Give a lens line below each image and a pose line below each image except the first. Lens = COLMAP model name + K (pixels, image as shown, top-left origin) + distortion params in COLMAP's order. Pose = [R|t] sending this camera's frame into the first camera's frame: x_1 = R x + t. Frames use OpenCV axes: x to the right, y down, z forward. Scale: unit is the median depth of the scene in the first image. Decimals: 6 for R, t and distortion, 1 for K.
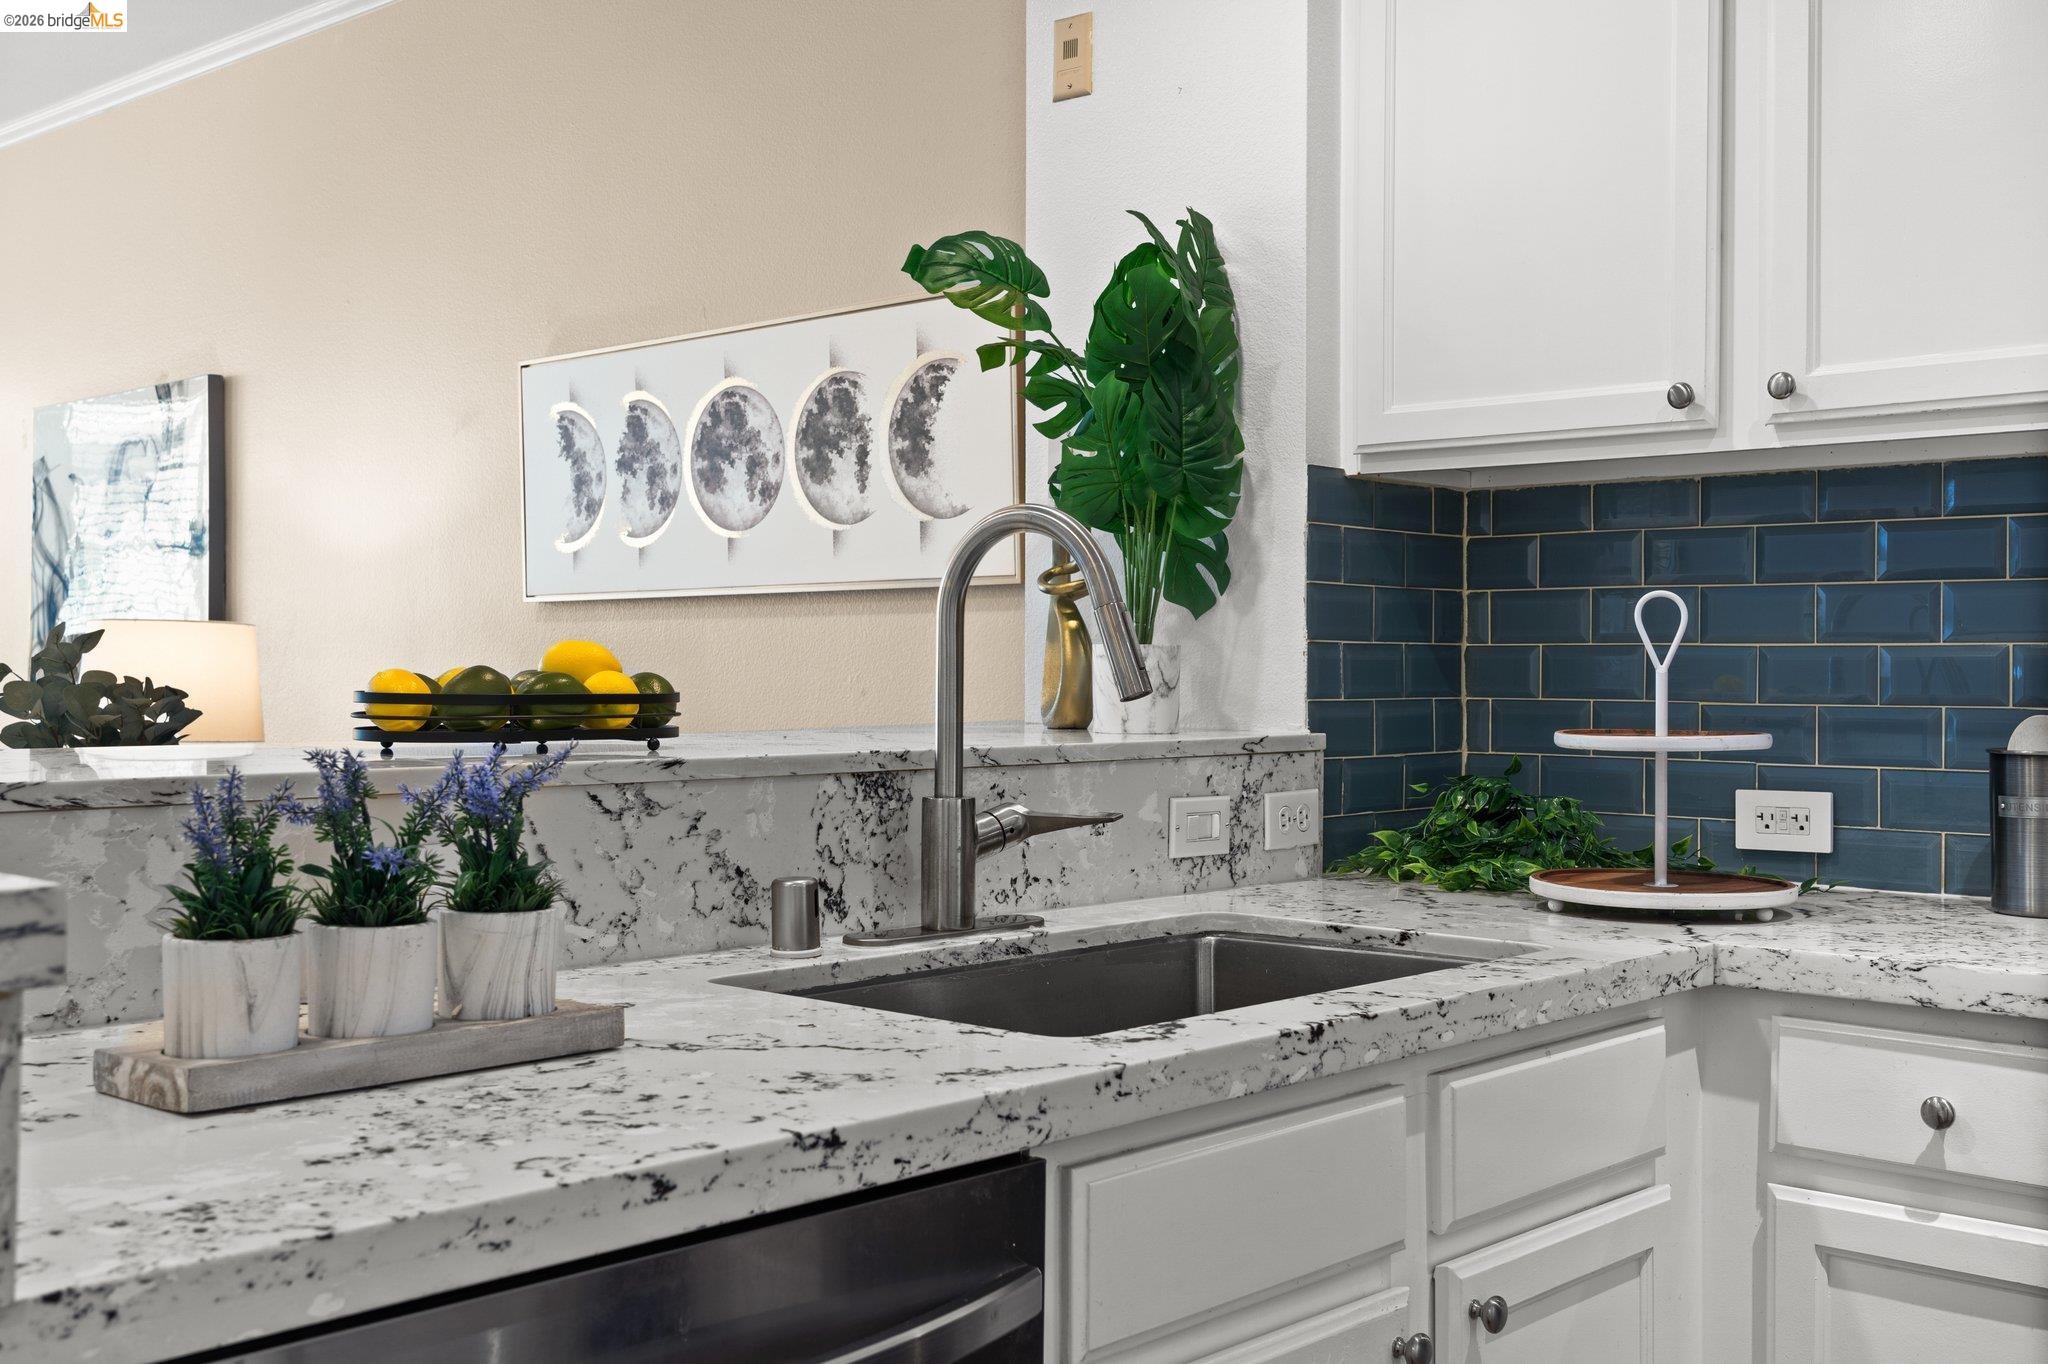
lens RADIAL K [[2157.4, 0, 1010.1], [0, 2157.4, 656.9], [0, 0, 1]] dist [0.028999, 0.008187]
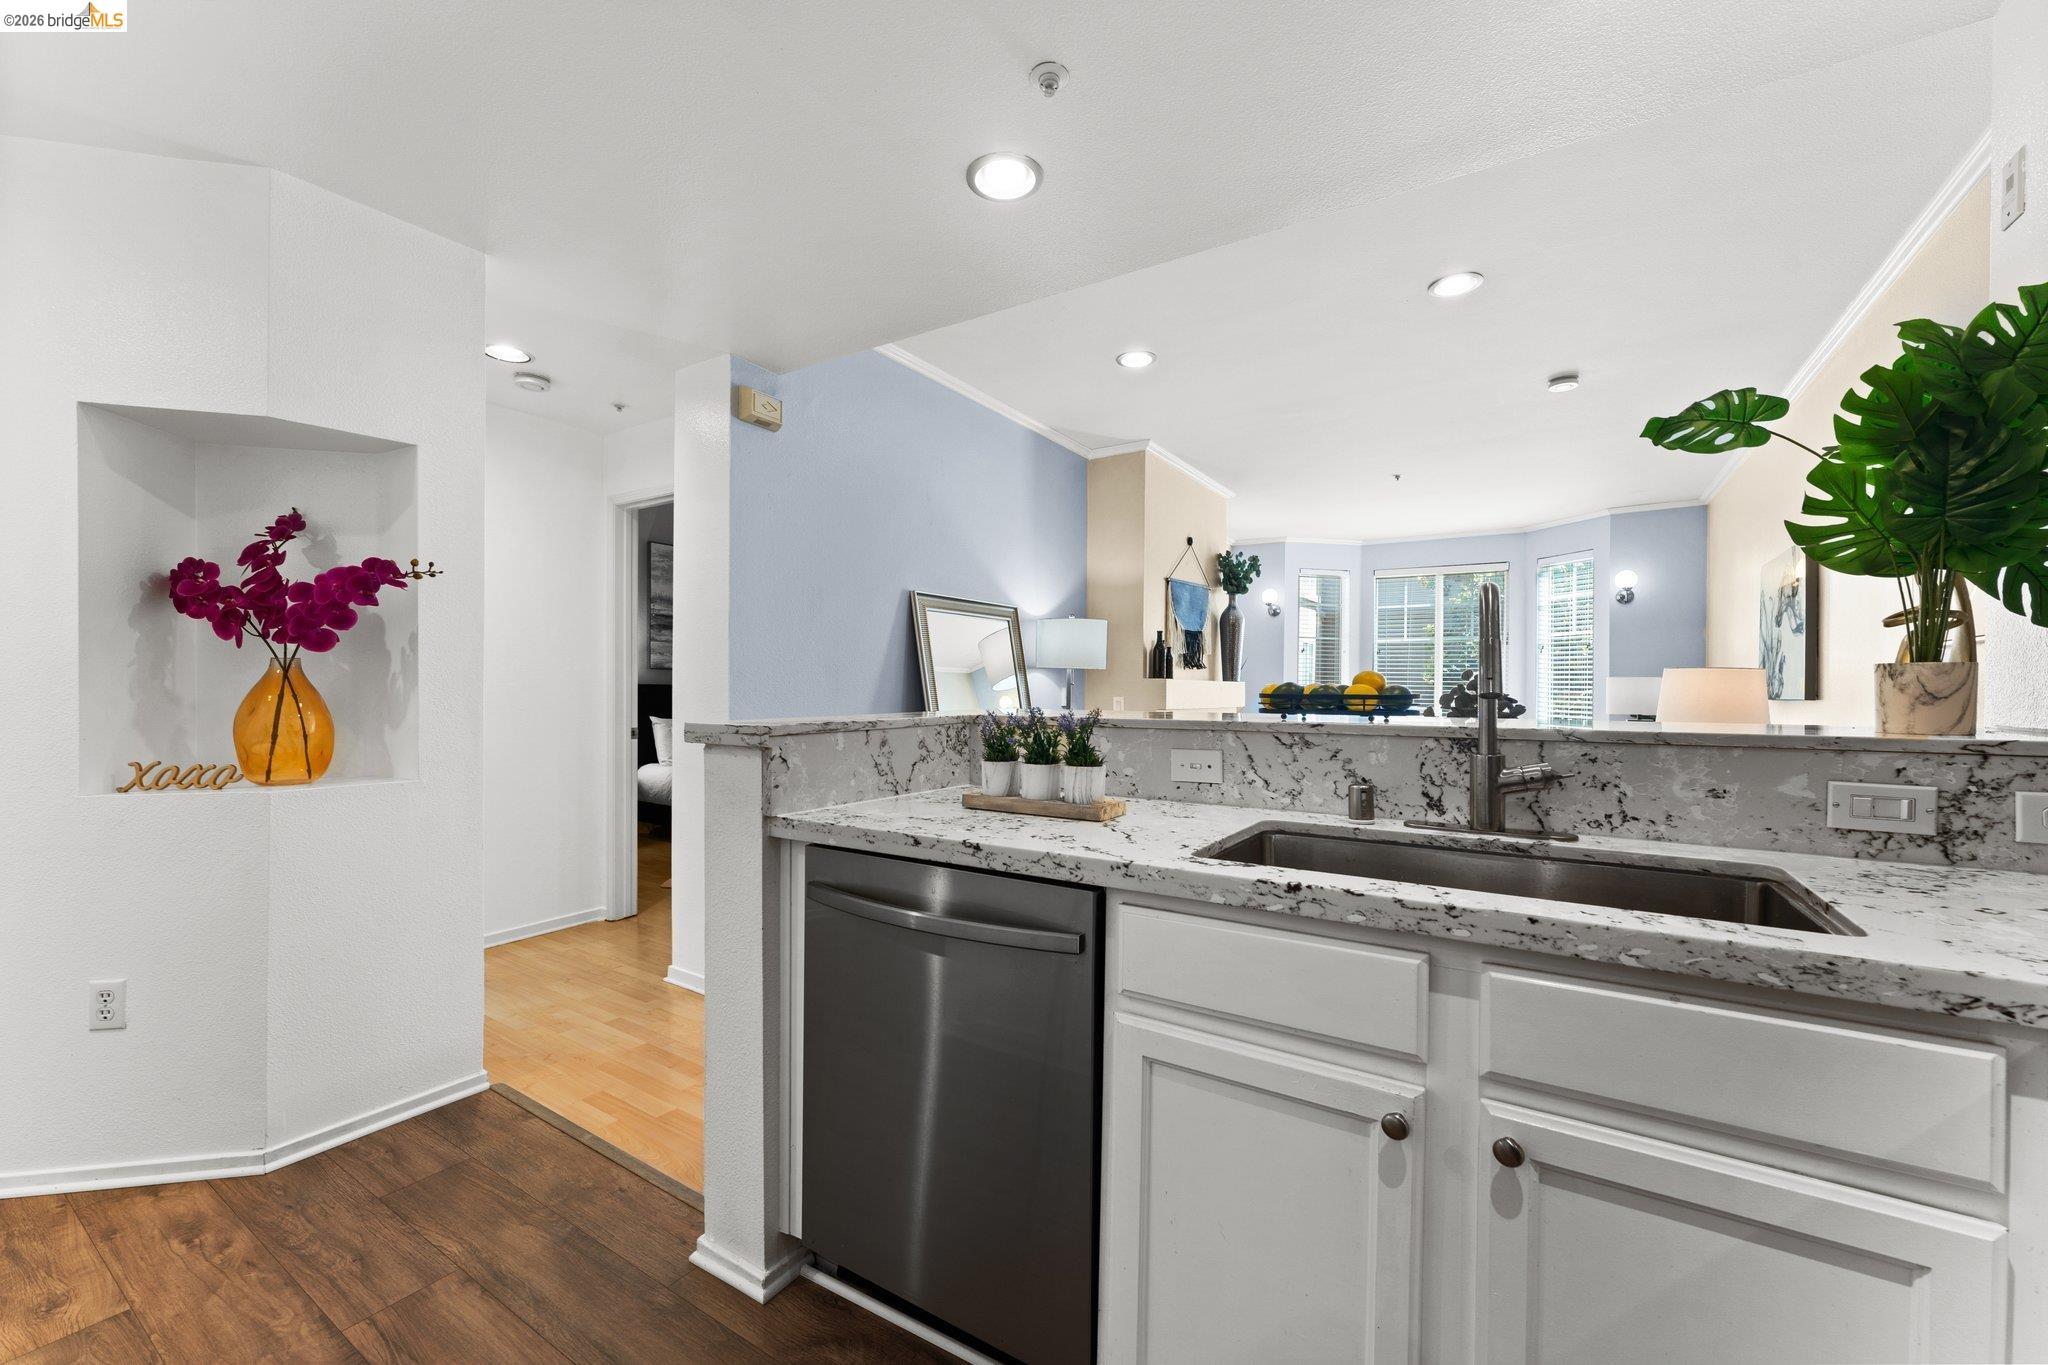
lens RADIAL K [[818.5, 0, 1016.1], [0, 818.5, 692.4], [0, 0, 1]] dist [0.001831, -0.000395]
pose [[0.166995, 0.000640, -0.985958, 0.499570], [-0.000244, 1.000000, 0.000608, 0.012439], [0.985958, 0.000139, 0.166995, 0.453352]]
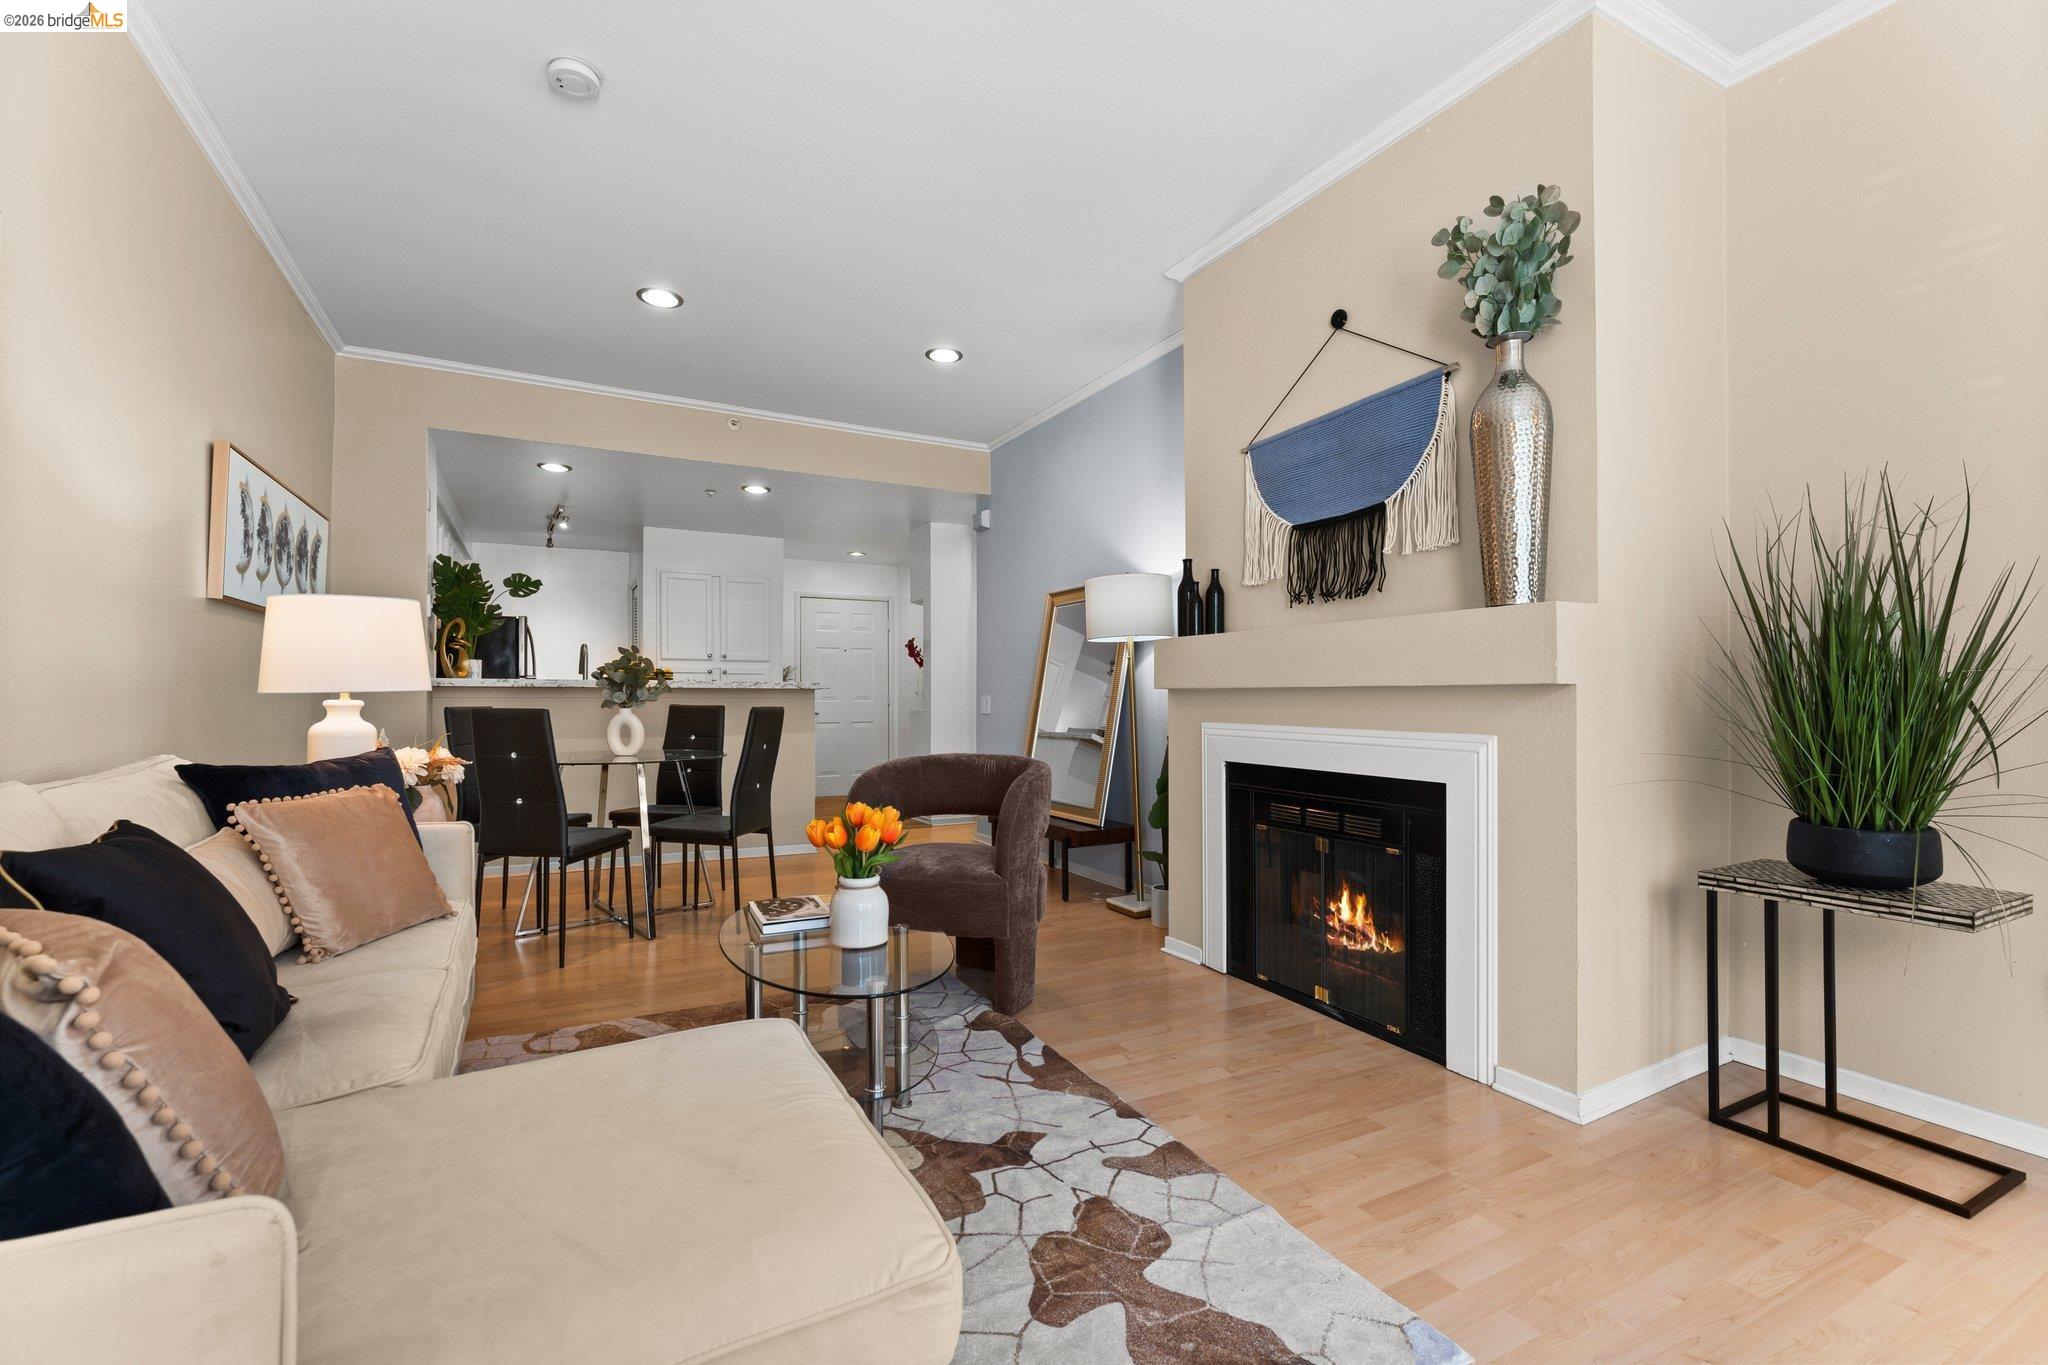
lens RADIAL K [[880.2, 0, 1016.4], [0, 880.2, 693.0], [0, 0, 1]] dist [-0.002549, 0.000136]
pose [[-0.942972, -0.003259, 0.332855, -1.813990], [-0.007127, 0.999921, -0.010400, 0.082737], [-0.332795, -0.012179, -0.942921, 2.640148]]
